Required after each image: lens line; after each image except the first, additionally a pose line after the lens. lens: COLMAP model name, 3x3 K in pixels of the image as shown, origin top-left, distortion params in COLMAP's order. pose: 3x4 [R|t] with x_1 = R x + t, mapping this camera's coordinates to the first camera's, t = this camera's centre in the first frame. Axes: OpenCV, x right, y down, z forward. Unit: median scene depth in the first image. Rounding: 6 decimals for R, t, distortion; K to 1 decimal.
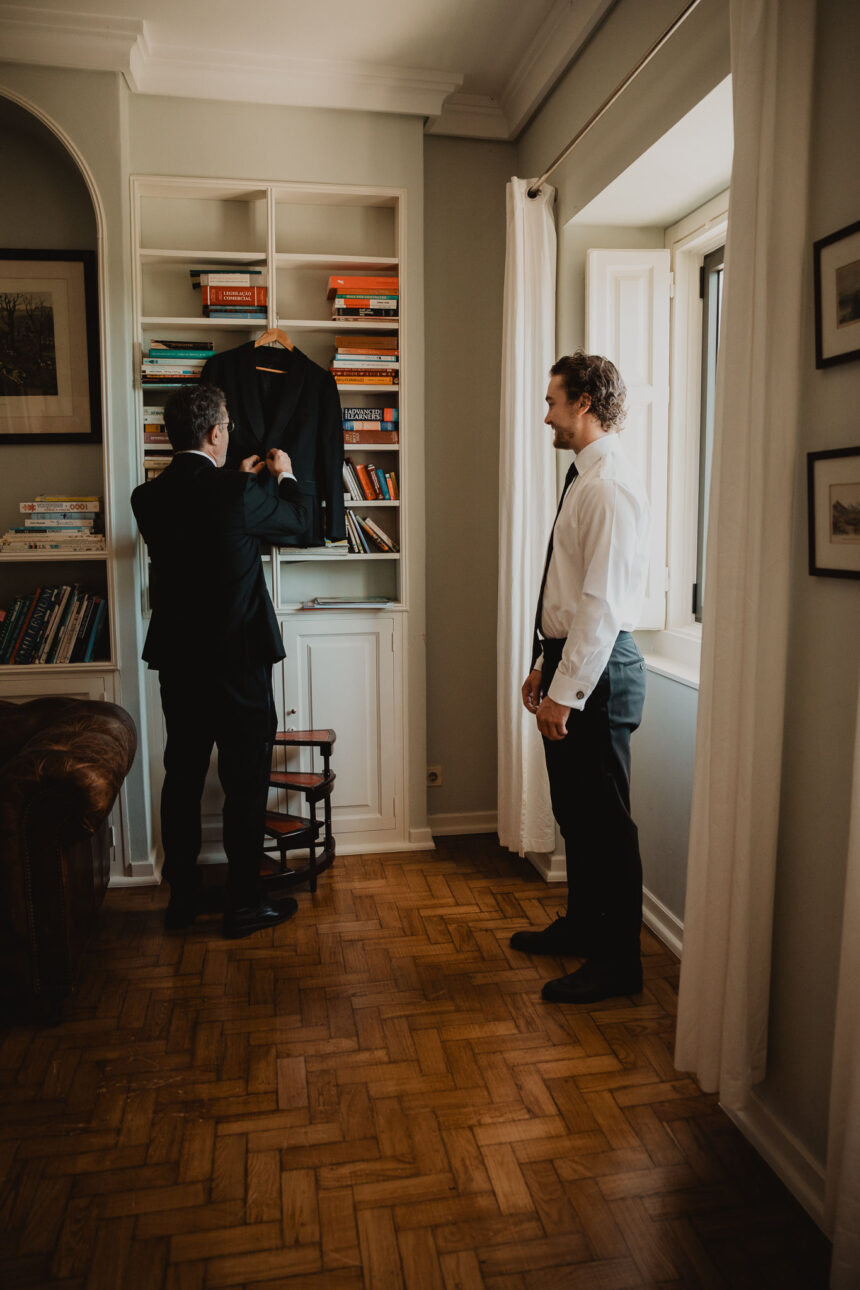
lens RADIAL K [[939.4, 0, 428.4], [0, 939.4, 637.2], [0, 0, 1]] dist [-0.139105, 0.102458]
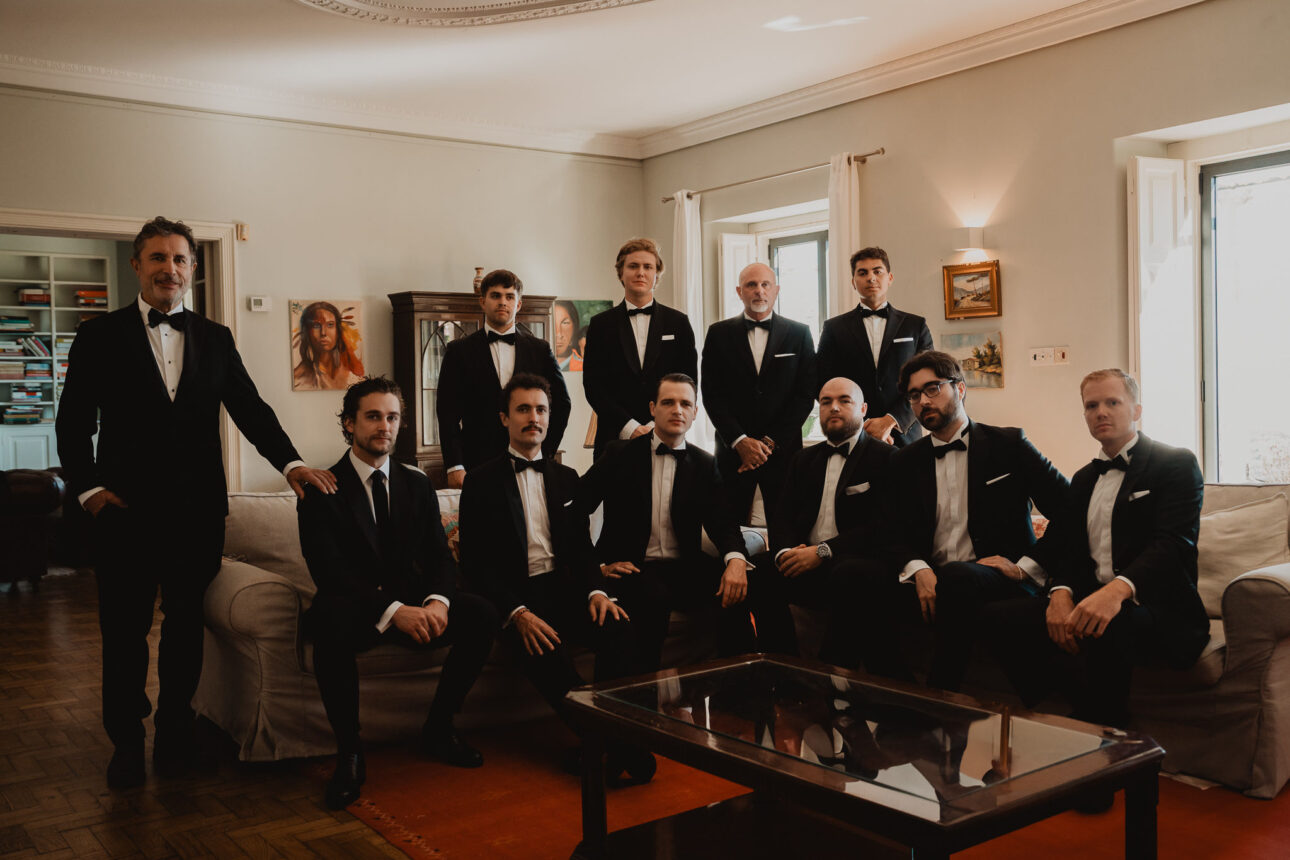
lens RADIAL K [[1177.7, 0, 645.0], [0, 1177.7, 430.0], [0, 0, 1]] dist [-0.064929, 0.107362]
pose [[0.887238, -0.029067, 0.460394, -0.210417], [0.076766, 0.993401, -0.085218, 0.378412], [-0.454879, 0.110951, 0.883615, -2.486254]]
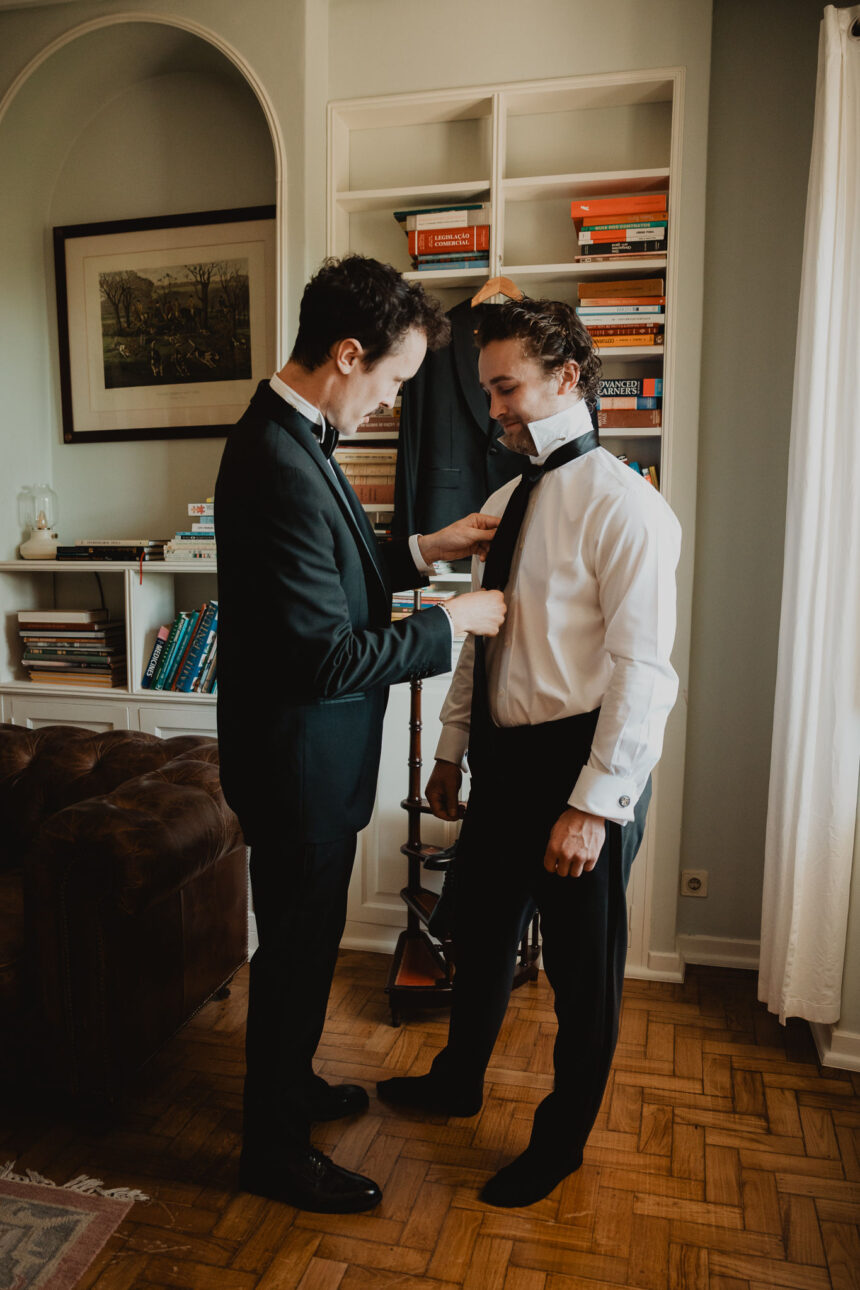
lens RADIAL K [[1026.8, 0, 378.3], [0, 1026.8, 692.7], [0, 0, 1]] dist [-0.131051, 0.095396]
pose [[0.900387, 0.072401, -0.429024, 0.127098], [-0.064209, 0.997372, 0.033560, -0.013257], [0.430327, -0.002670, 0.902669, 0.202895]]
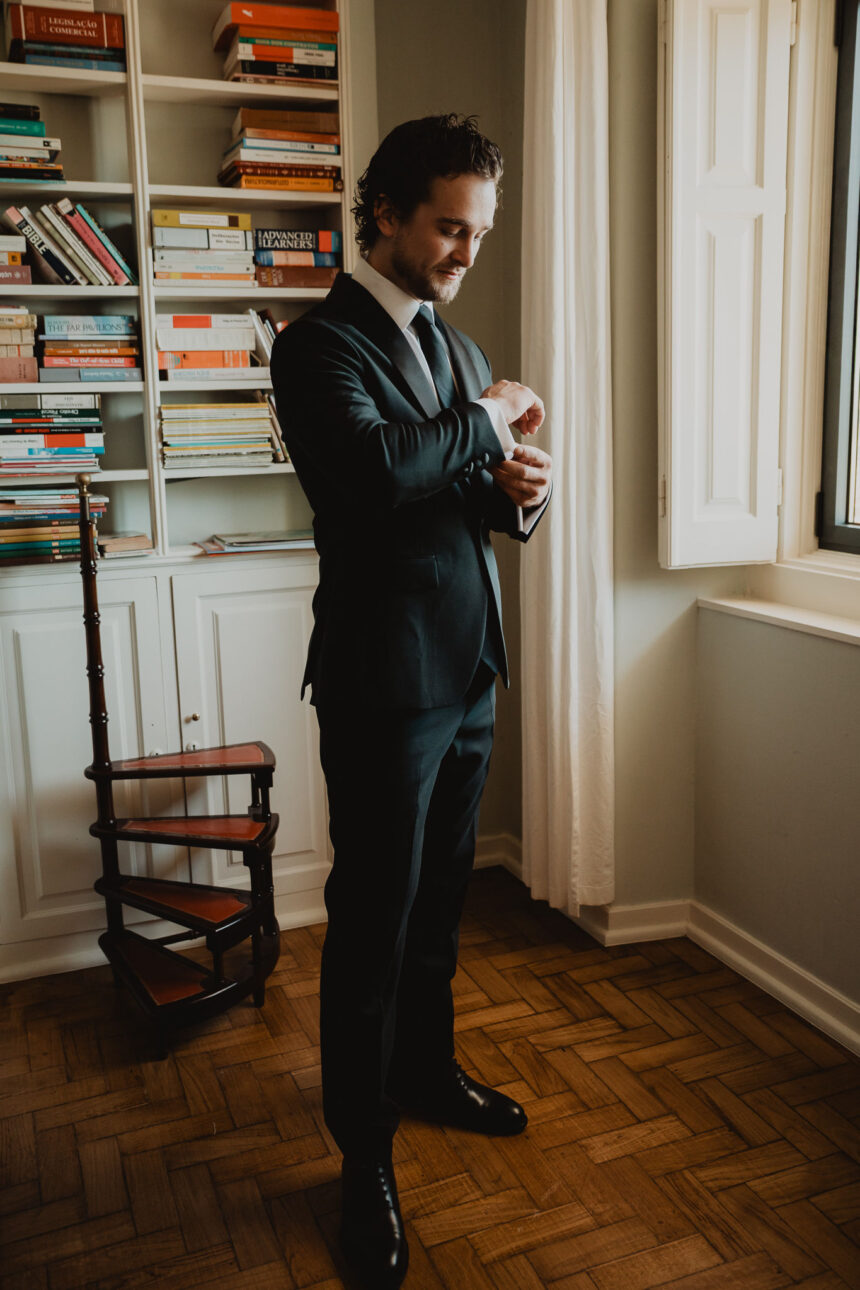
lens RADIAL K [[1127.3, 0, 403.6], [0, 1127.3, 614.8], [0, 0, 1]] dist [-0.069991, 0.099730]
pose [[0.981525, -0.053484, 0.183708, -0.149865], [0.045531, 0.997845, 0.047246, -0.019989], [-0.185839, -0.038008, 0.981845, 0.244174]]
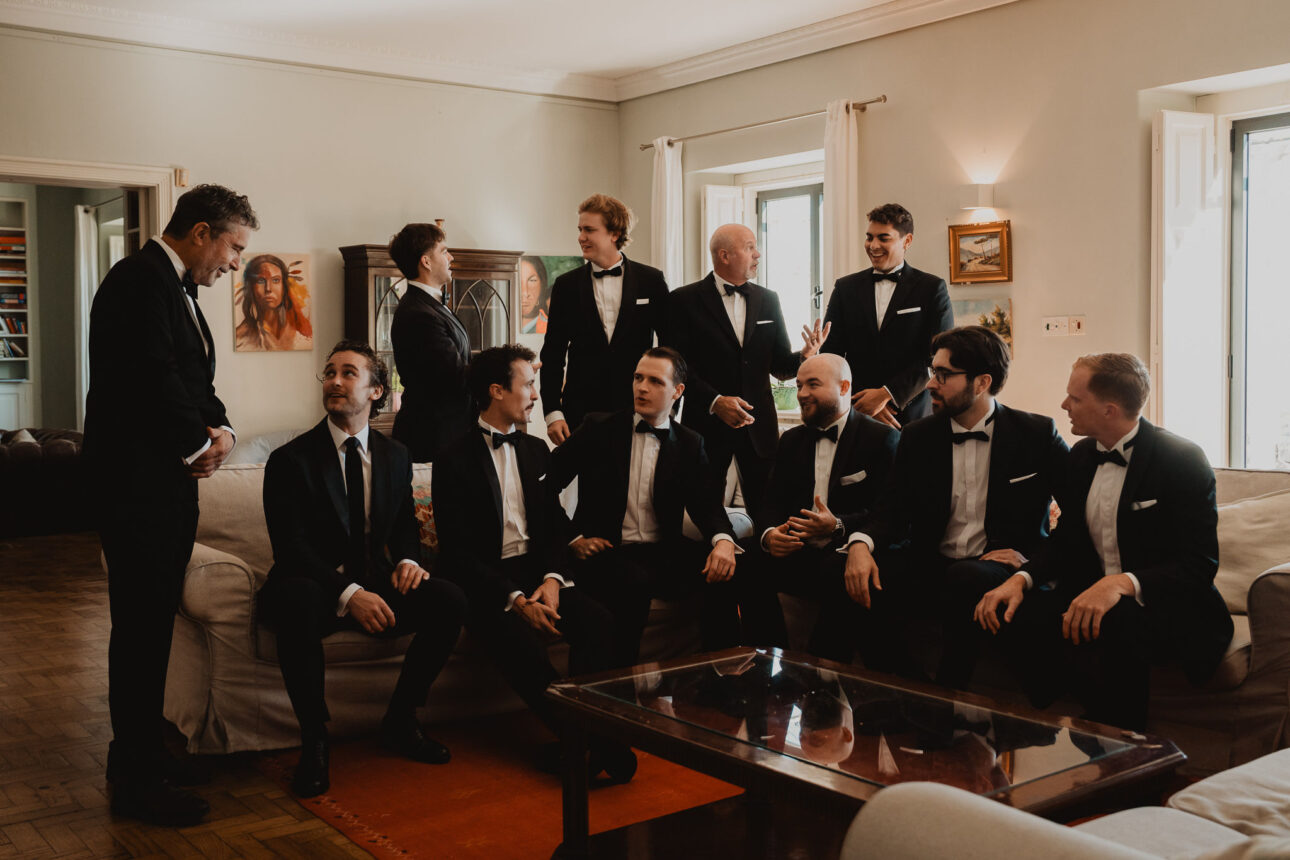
lens RADIAL K [[1234.1, 0, 645.0], [0, 1234.1, 430.0], [0, 0, 1]] dist [-0.068407, 0.112122]
pose [[0.888881, -0.024020, 0.457509, -0.064468], [0.064121, 0.995318, -0.072321, 0.413026], [-0.453629, 0.093621, 0.886259, -2.387037]]
